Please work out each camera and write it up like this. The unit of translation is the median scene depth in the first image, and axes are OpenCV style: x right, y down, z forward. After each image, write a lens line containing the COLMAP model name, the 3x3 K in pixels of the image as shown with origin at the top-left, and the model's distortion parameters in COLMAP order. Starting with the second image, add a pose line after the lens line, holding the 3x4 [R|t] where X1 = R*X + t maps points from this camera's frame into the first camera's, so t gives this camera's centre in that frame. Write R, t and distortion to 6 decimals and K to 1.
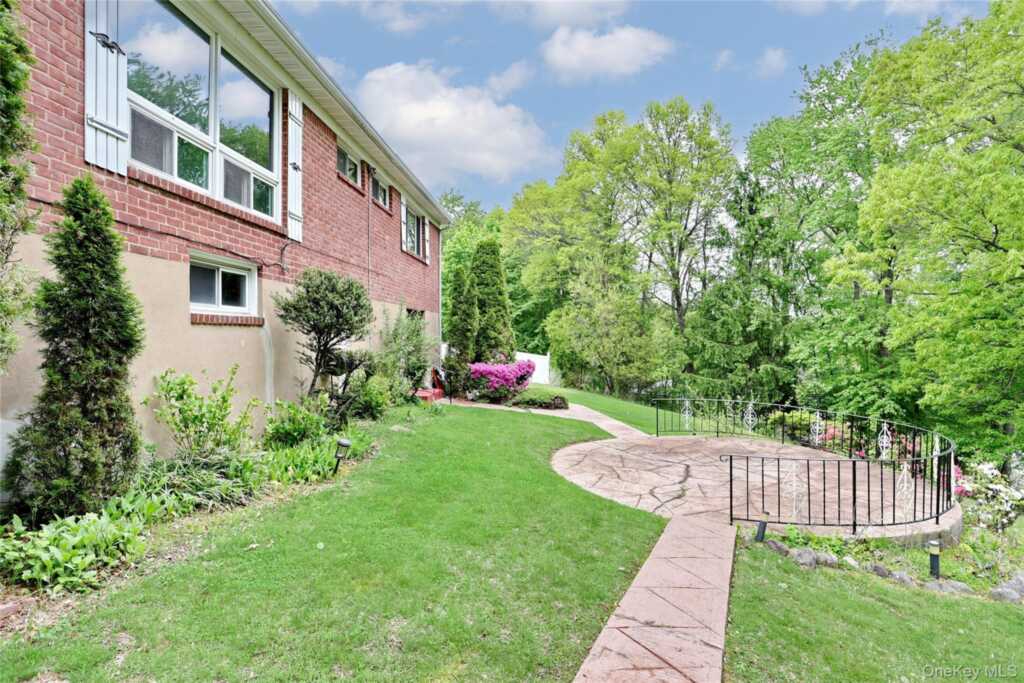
lens RADIAL K [[501.5, 0, 510.0], [0, 501.5, 313.3], [0, 0, 1]] dist [-0.082004, 0.034575]
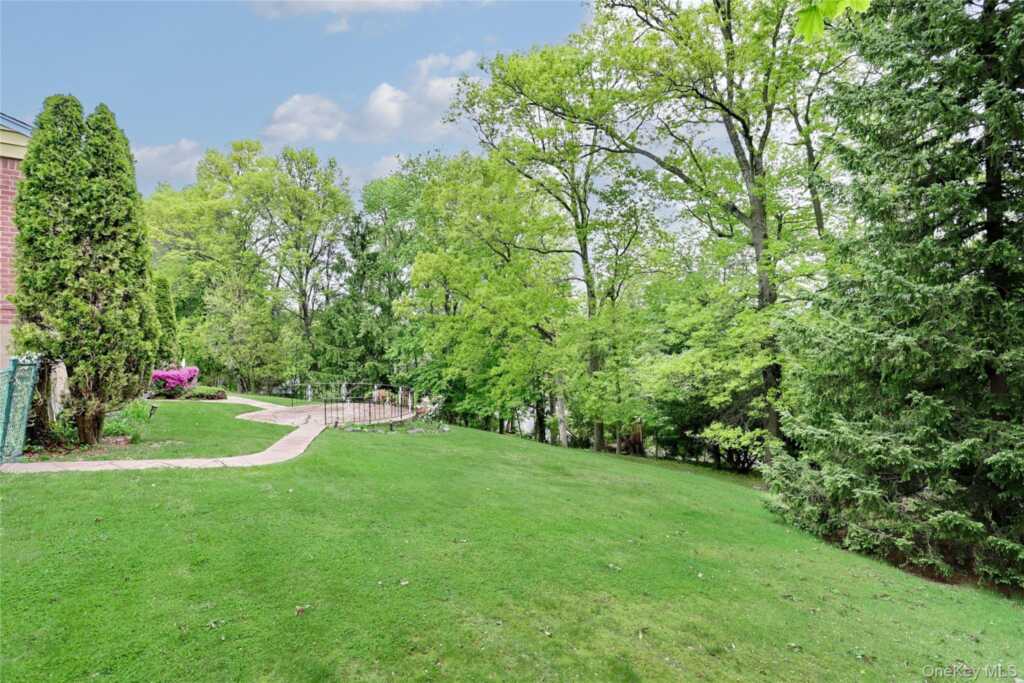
lens RADIAL K [[497.1, 0, 507.0], [0, 497.1, 335.1], [0, 0, 1]] dist [-0.082173, 0.036581]
pose [[0.754907, -0.012207, 0.655718, -0.086776], [-0.016724, 0.999143, 0.037855, -0.026677], [-0.655619, -0.039543, 0.754056, -0.262438]]
